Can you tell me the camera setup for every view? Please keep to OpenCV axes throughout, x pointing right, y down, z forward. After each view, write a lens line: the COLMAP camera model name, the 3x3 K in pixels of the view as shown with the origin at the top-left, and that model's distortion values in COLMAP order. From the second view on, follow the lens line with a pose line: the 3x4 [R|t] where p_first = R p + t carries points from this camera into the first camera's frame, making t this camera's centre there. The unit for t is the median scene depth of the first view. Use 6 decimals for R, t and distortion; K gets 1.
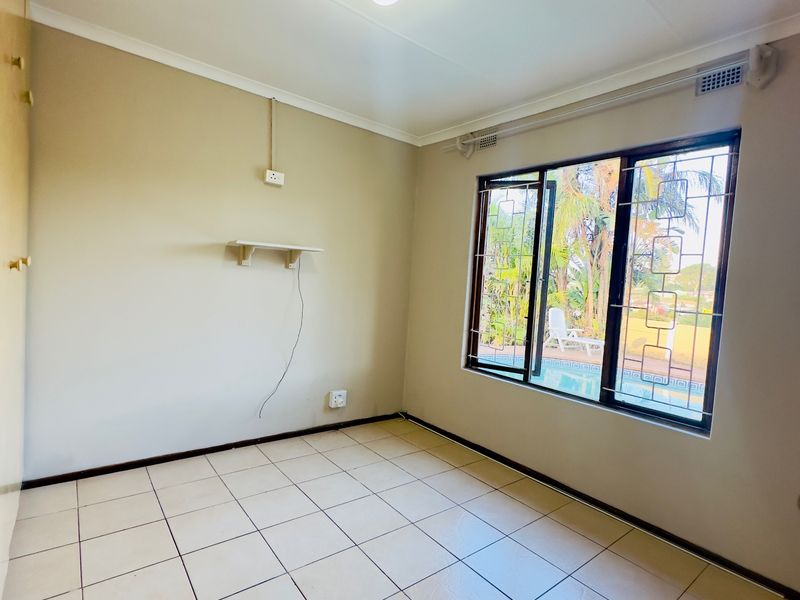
lens RADIAL K [[428.1, 0, 396.1], [0, 428.1, 302.5], [0, 0, 1]] dist [-0.005771, 0.000552]
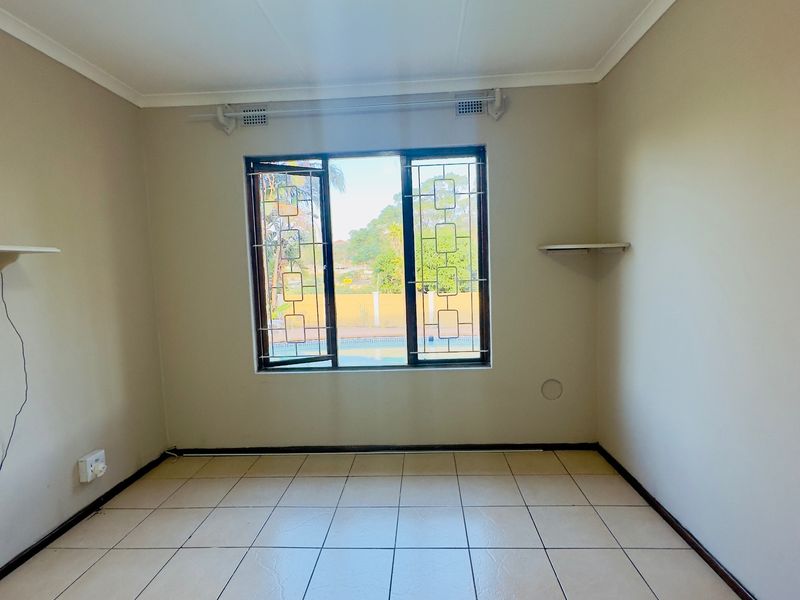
lens RADIAL K [[428.1, 0, 399.2], [0, 428.1, 301.0], [0, 0, 1]] dist [-0.005771, 0.000552]
pose [[0.647275, -0.147008, 0.747946, -0.310127], [0.121520, 0.988578, 0.089140, -0.039204], [-0.752508, 0.033192, 0.657746, 0.187820]]
